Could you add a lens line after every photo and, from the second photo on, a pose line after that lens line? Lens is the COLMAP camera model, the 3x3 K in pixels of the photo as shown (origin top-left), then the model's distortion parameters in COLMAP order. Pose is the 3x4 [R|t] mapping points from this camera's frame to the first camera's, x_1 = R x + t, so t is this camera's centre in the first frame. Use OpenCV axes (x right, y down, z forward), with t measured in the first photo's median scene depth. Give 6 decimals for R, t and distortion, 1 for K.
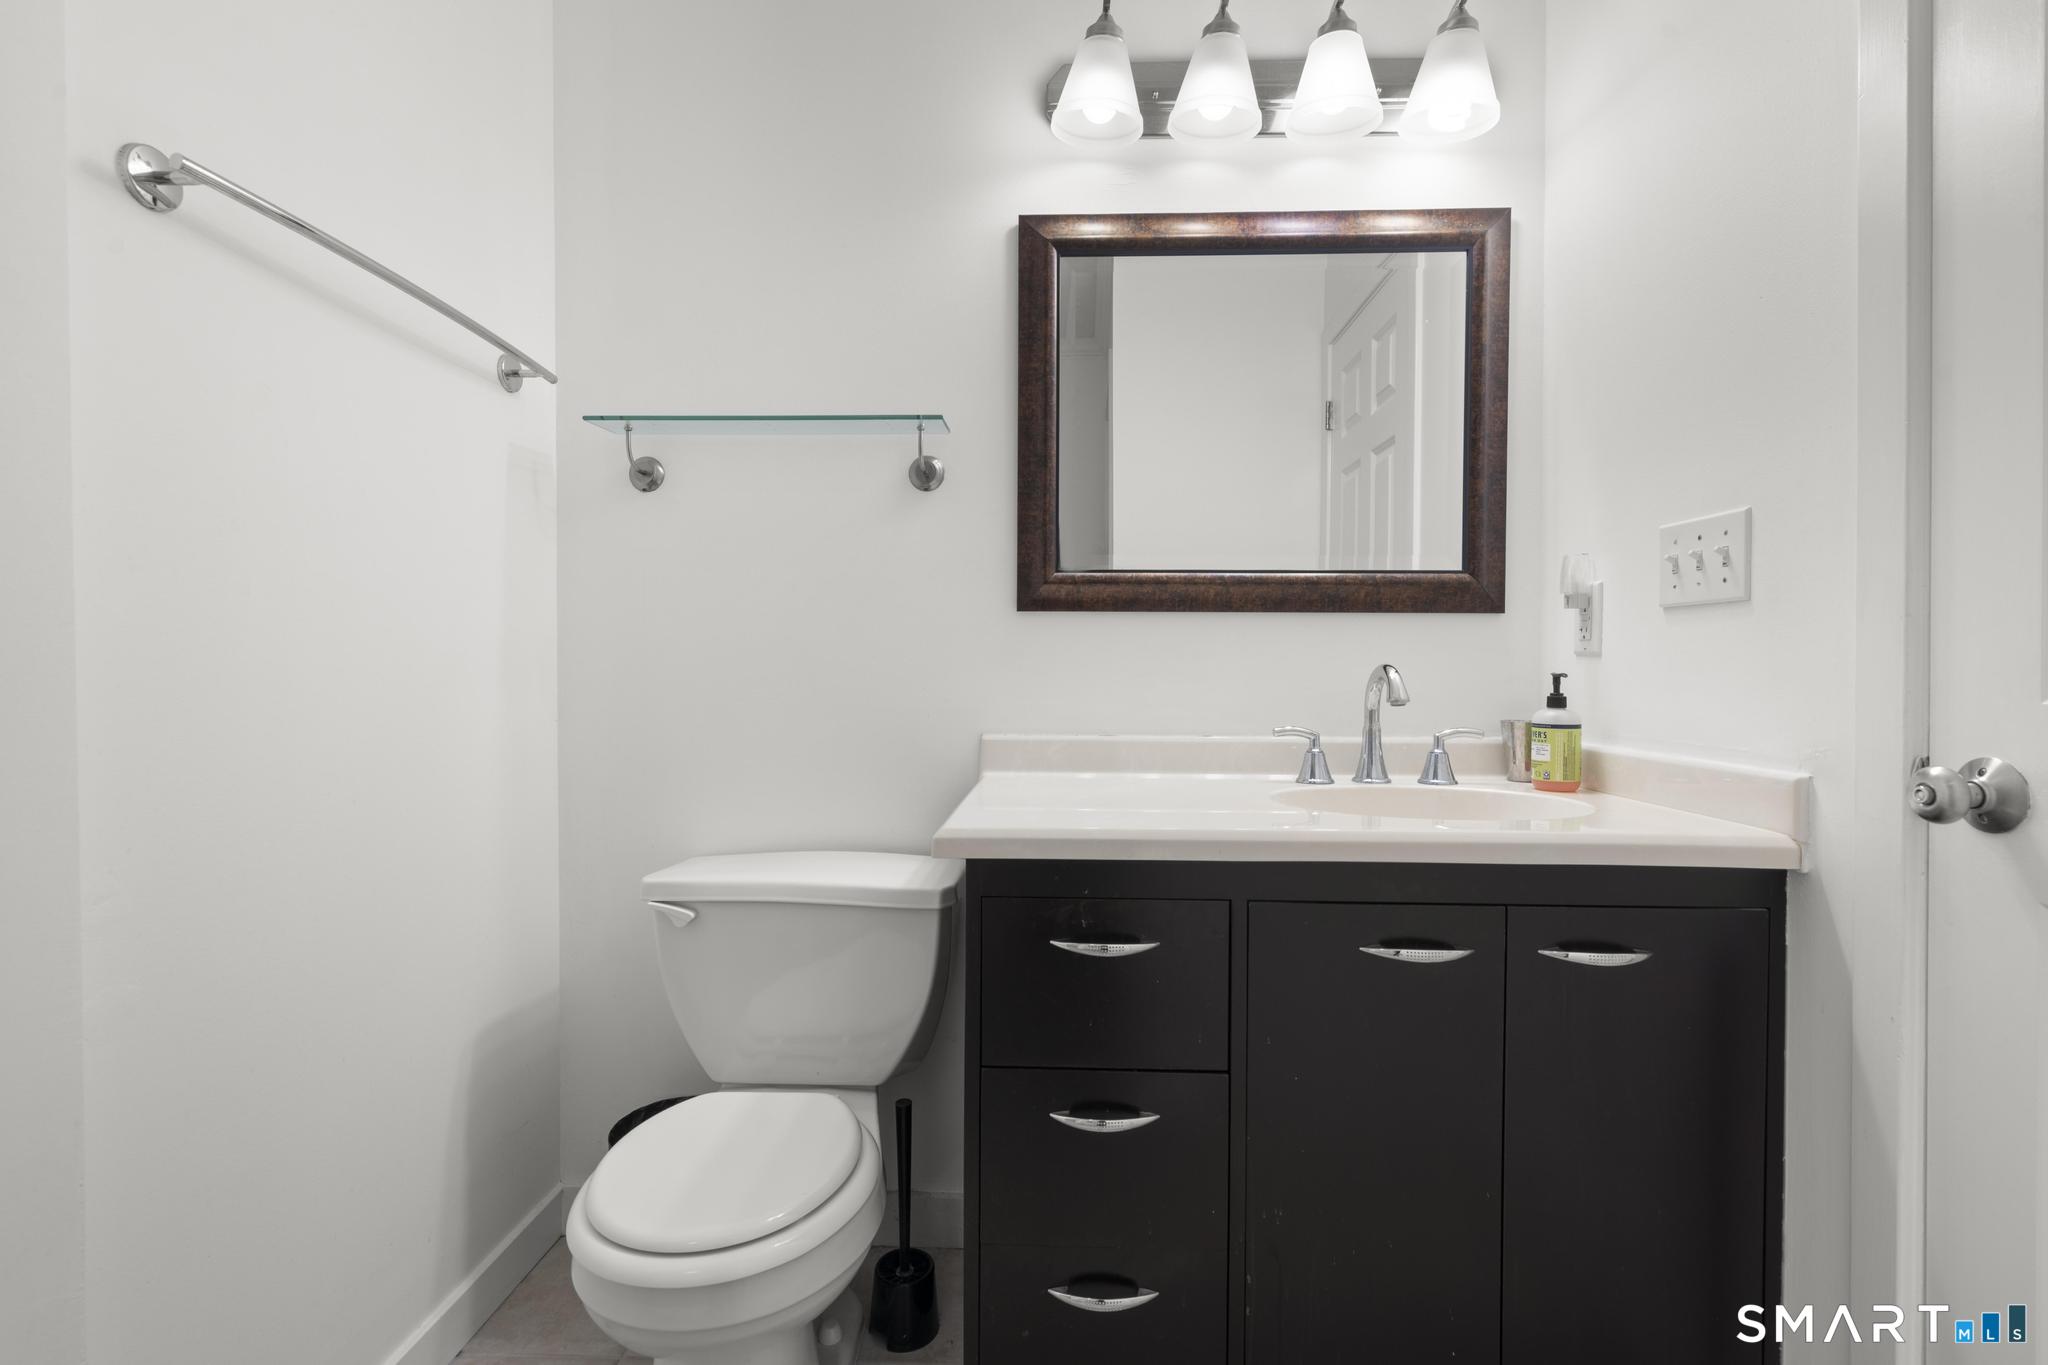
lens RADIAL K [[927.5, 0, 1028.7], [0, 927.5, 676.3], [0, 0, 1]] dist [-0.002917, 0.001970]
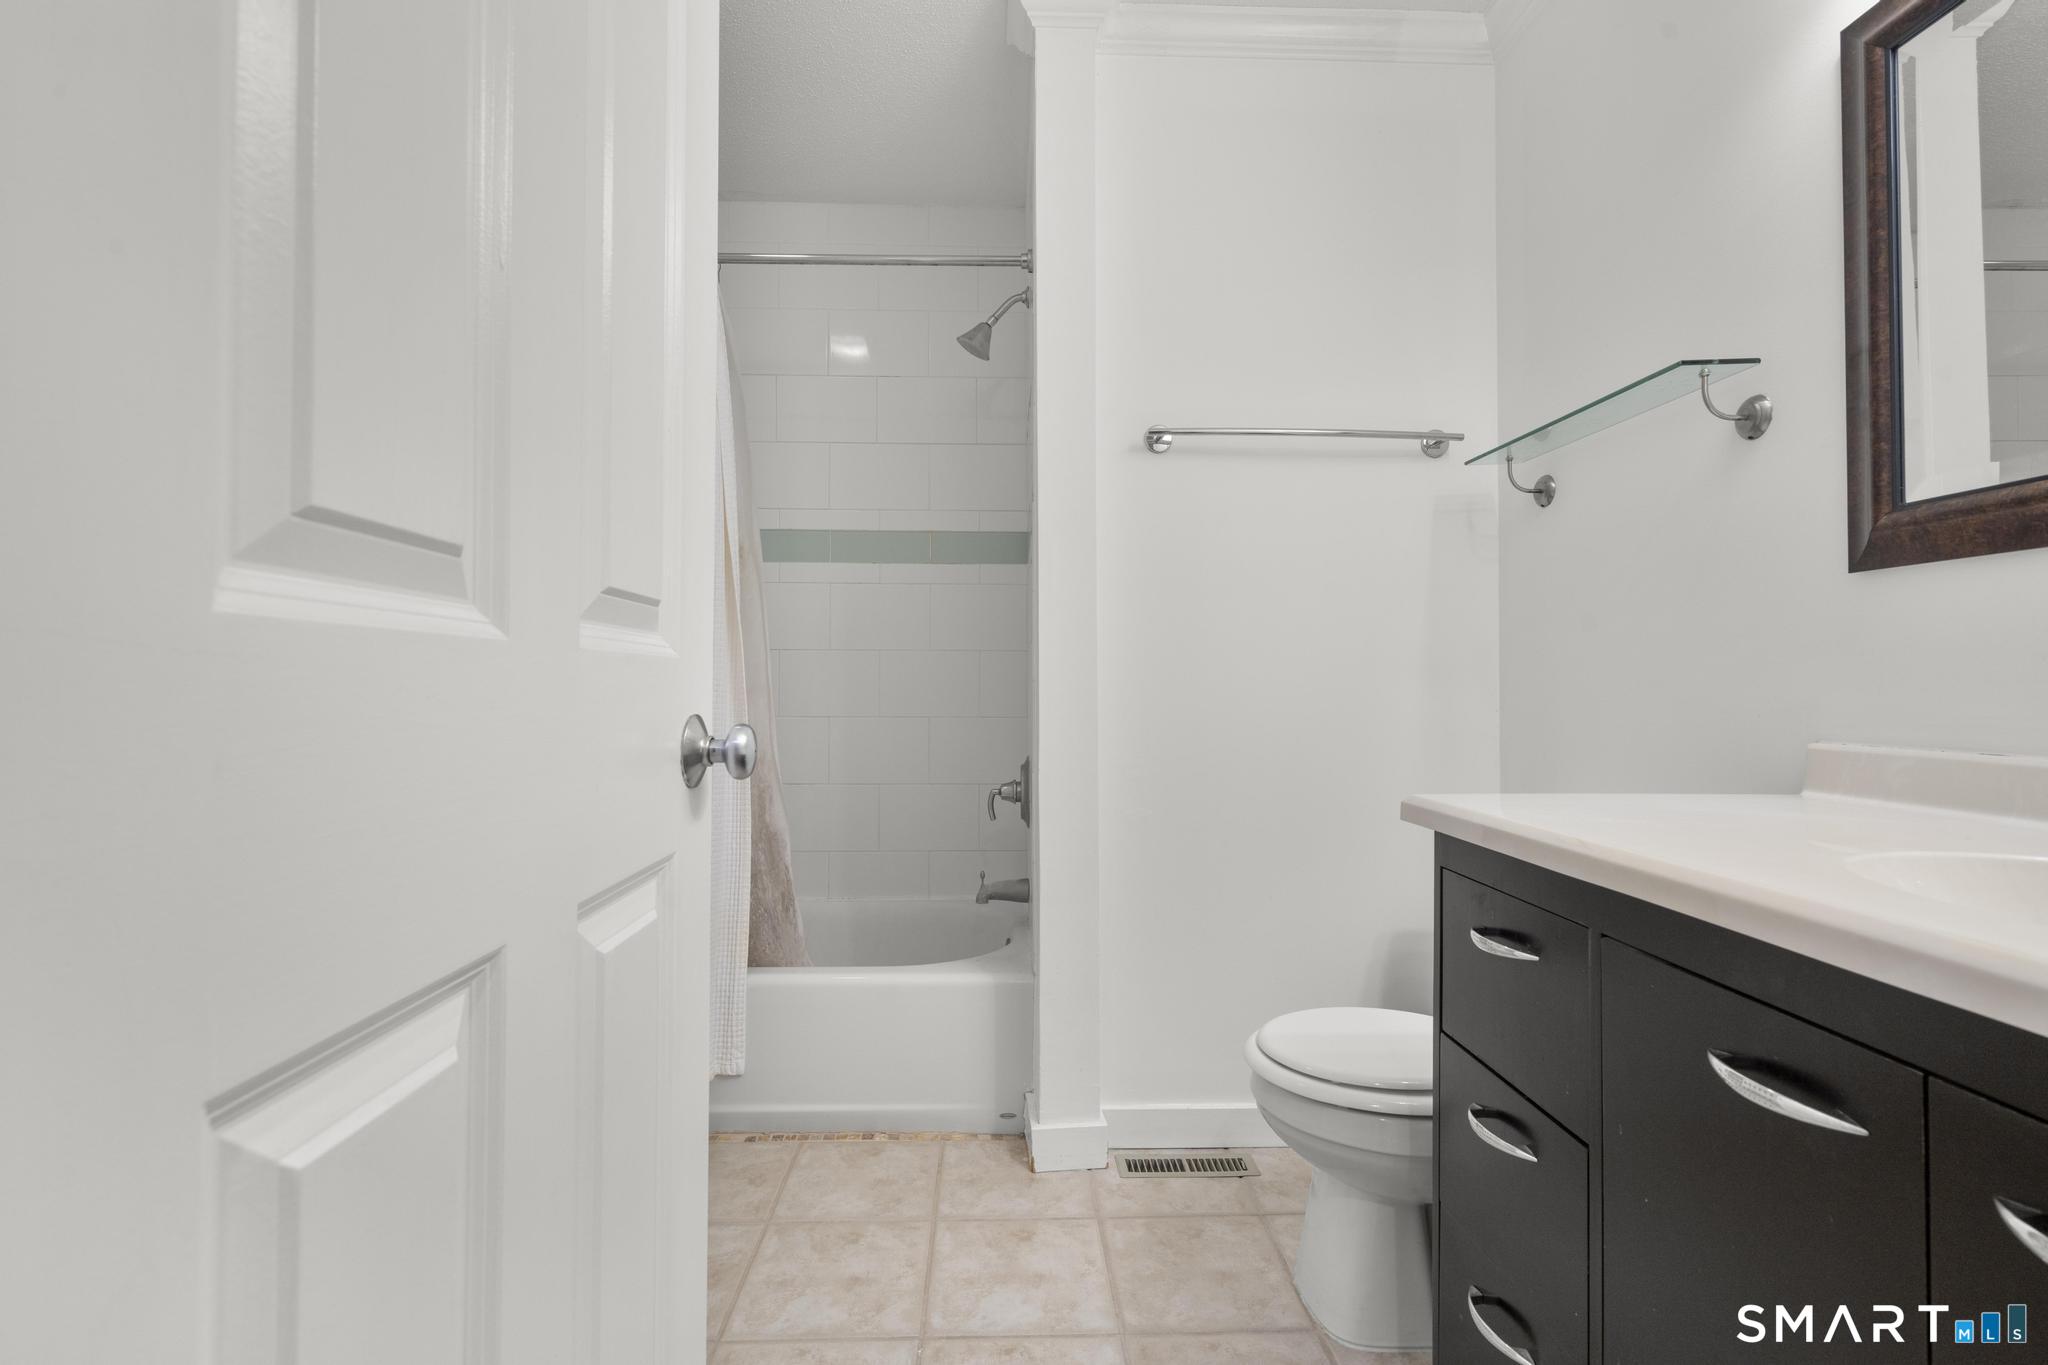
lens RADIAL K [[927.5, 0, 1028.7], [0, 927.5, 676.3], [0, 0, 1]] dist [-0.002917, 0.001970]
pose [[0.067380, -0.014050, -0.997628, 0.664734], [-0.012429, 0.999811, -0.014920, 0.028946], [0.997650, 0.013405, 0.067193, 0.315201]]
